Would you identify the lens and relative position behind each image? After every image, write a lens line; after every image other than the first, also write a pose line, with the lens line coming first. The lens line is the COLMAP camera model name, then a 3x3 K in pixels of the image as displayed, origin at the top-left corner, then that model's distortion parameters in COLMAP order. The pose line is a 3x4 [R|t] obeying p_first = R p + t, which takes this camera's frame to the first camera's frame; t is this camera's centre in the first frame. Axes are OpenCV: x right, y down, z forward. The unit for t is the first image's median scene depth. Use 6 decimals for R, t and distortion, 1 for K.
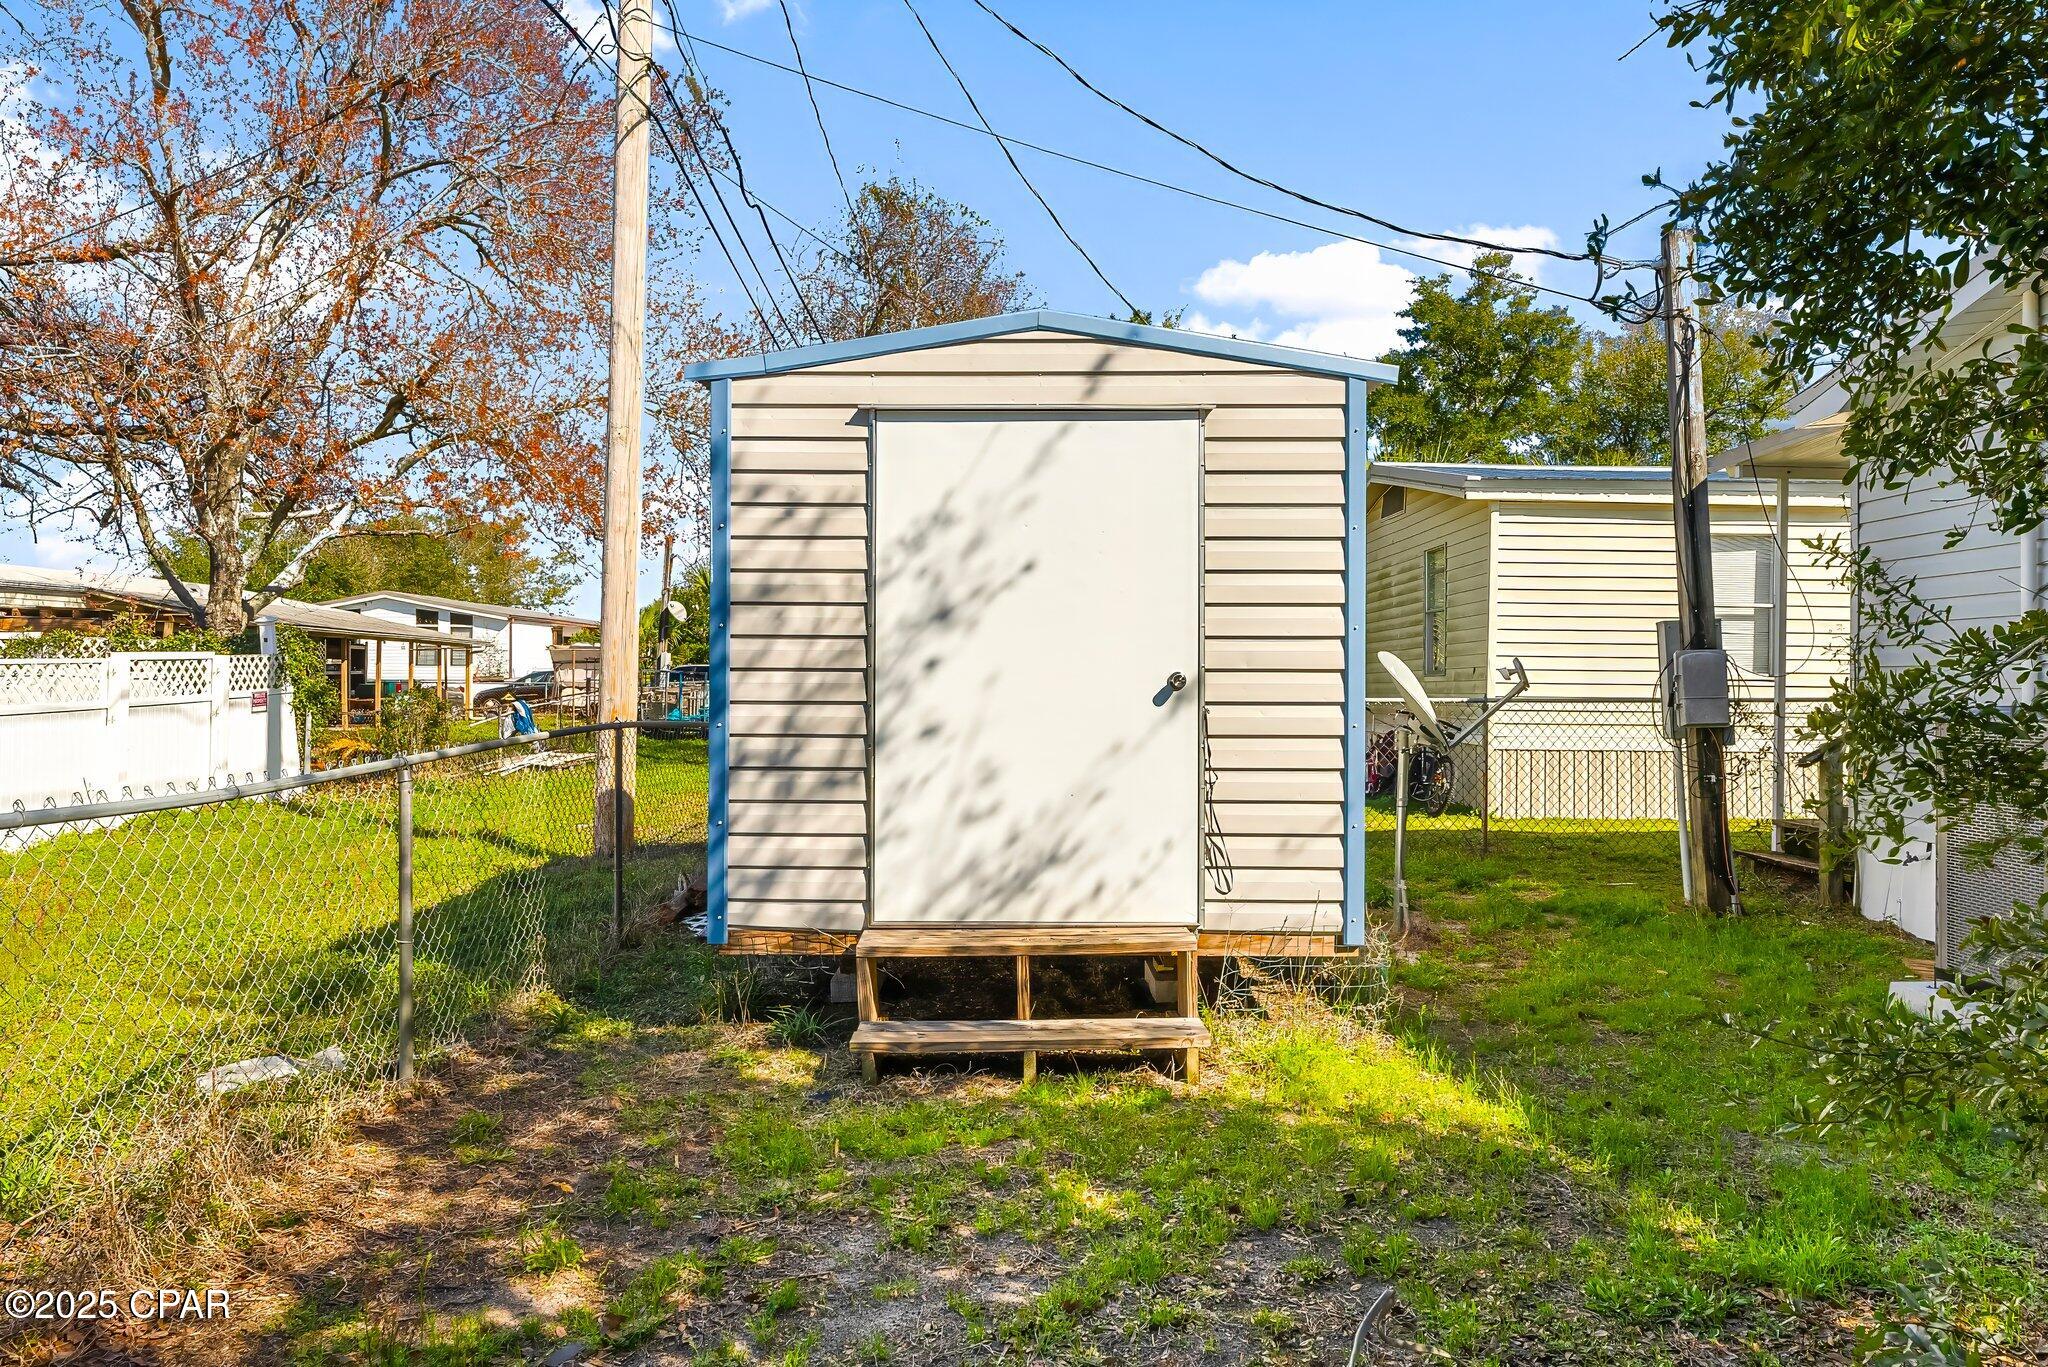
lens RADIAL K [[1396.0, 0, 1019.8], [0, 1396.0, 672.9], [0, 0, 1]] dist [0.006997, 0.002256]
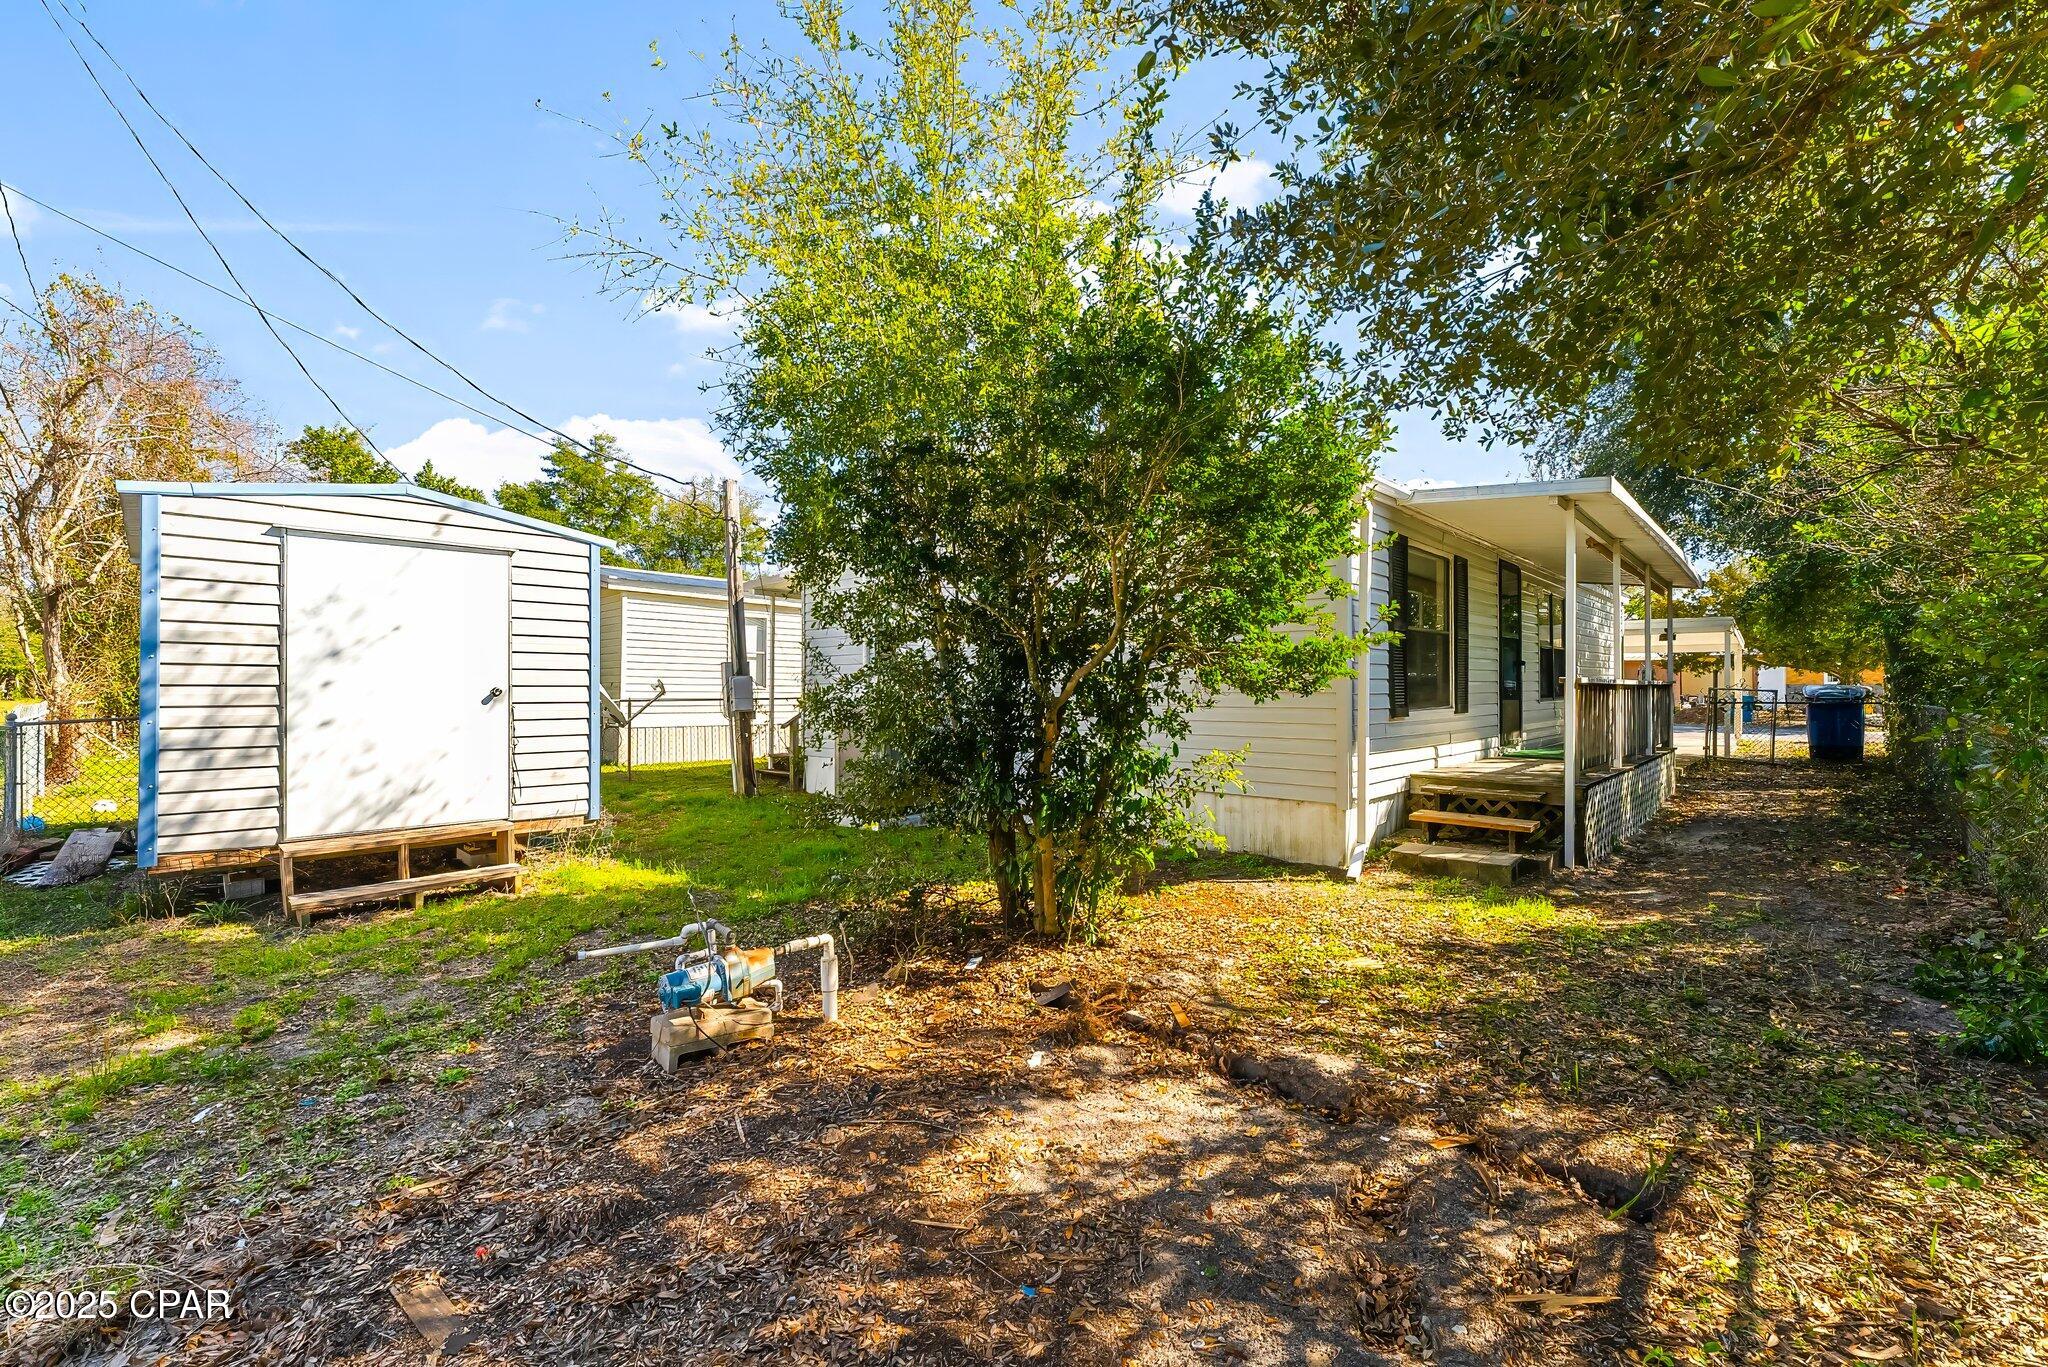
lens RADIAL K [[855.4, 0, 1027.2], [0, 855.4, 708.2], [0, 0, 1]] dist [-0.001564, -0.000008]
pose [[0.693385, -0.018943, 0.720319, -0.222915], [-0.001433, 0.999616, 0.027667, -0.004975], [-0.720566, -0.020216, 0.693091, -0.329461]]
